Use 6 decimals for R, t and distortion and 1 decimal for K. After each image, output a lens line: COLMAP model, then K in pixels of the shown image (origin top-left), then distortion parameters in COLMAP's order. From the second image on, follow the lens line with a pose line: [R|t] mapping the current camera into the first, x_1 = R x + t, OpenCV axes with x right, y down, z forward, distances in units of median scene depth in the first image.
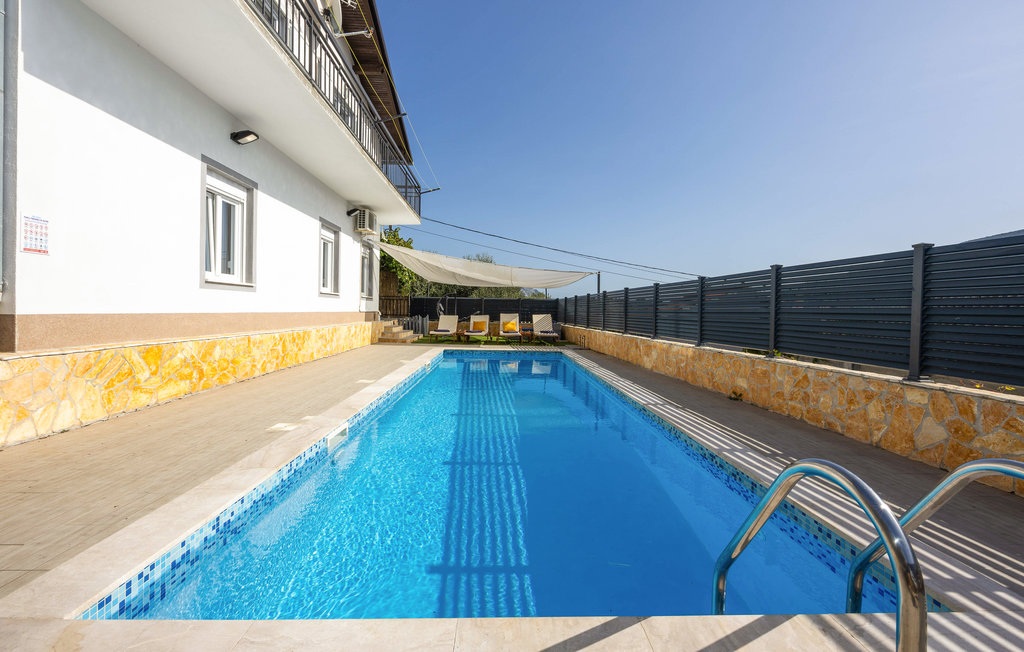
lens RADIAL K [[405.6, 0, 508.4], [0, 405.6, 312.7], [0, 0, 1]] dist [-0.010842, 0.000050]
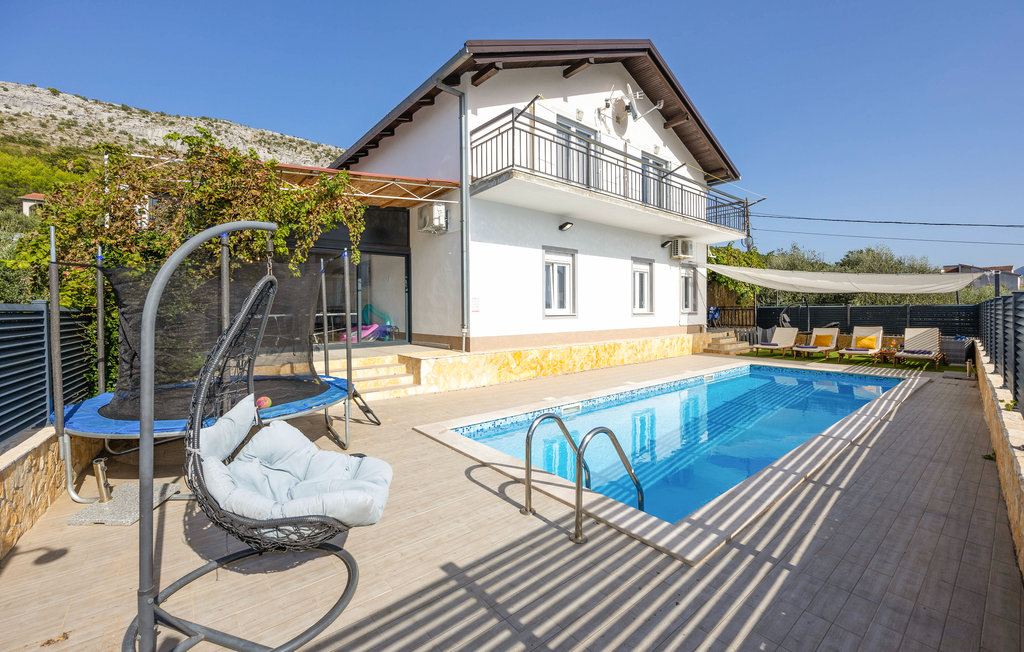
lens RADIAL K [[405.6, 0, 508.4], [0, 405.6, 312.7], [0, 0, 1]] dist [-0.010842, 0.000050]
pose [[0.605006, -0.016804, -0.796044, 0.319979], [0.012500, 0.999855, -0.011606, -0.039698], [0.796123, -0.002929, 0.605128, -0.119989]]
